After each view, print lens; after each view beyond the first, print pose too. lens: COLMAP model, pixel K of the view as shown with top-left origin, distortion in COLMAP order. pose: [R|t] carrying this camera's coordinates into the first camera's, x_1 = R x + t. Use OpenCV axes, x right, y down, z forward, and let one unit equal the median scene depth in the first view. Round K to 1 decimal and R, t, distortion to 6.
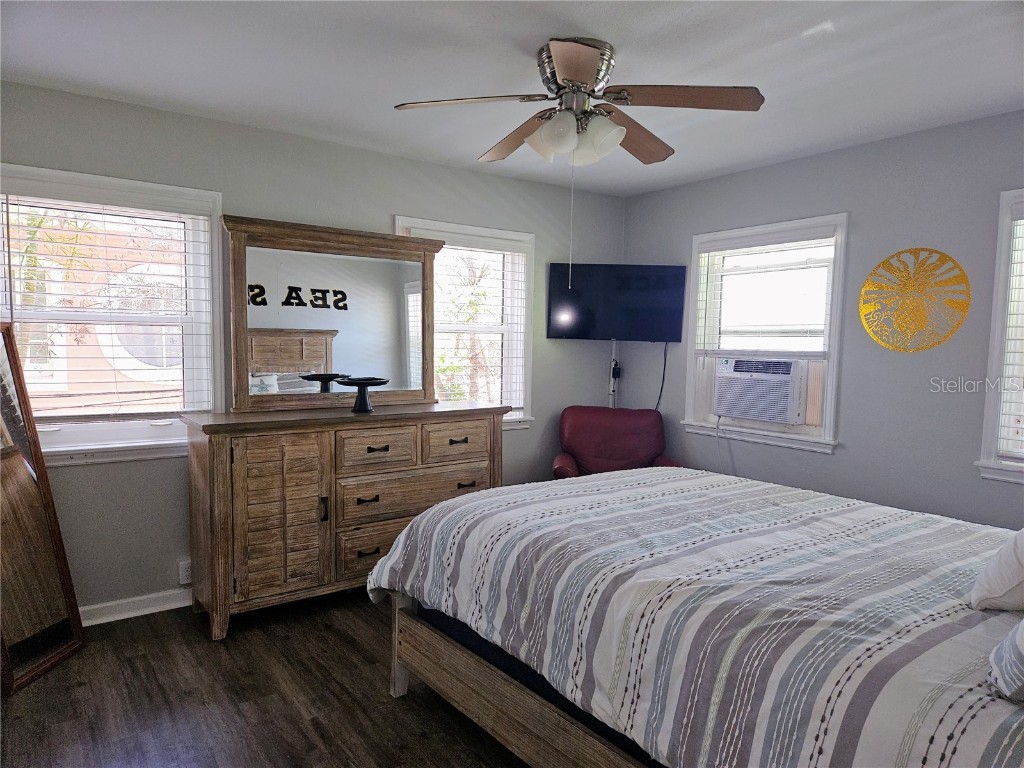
lens RADIAL K [[685.1, 0, 505.6], [0, 685.1, 392.4], [0, 0, 1]] dist [0.071261, -0.062557]
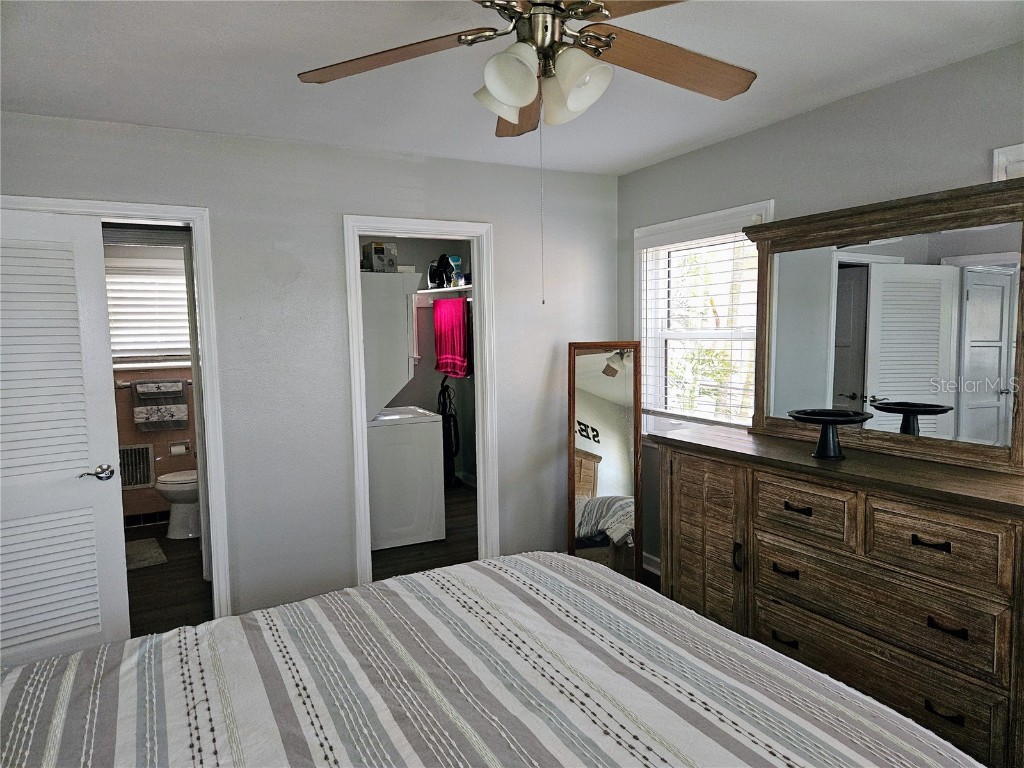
lens RADIAL K [[685.1, 0, 511.9], [0, 685.1, 386.0], [0, 0, 1]] dist [0.071261, -0.062557]
pose [[-0.144280, 0.074348, -0.986740, 0.588145], [-0.057272, 0.994874, 0.083335, -0.093937], [0.987878, 0.068536, -0.139283, 0.798663]]
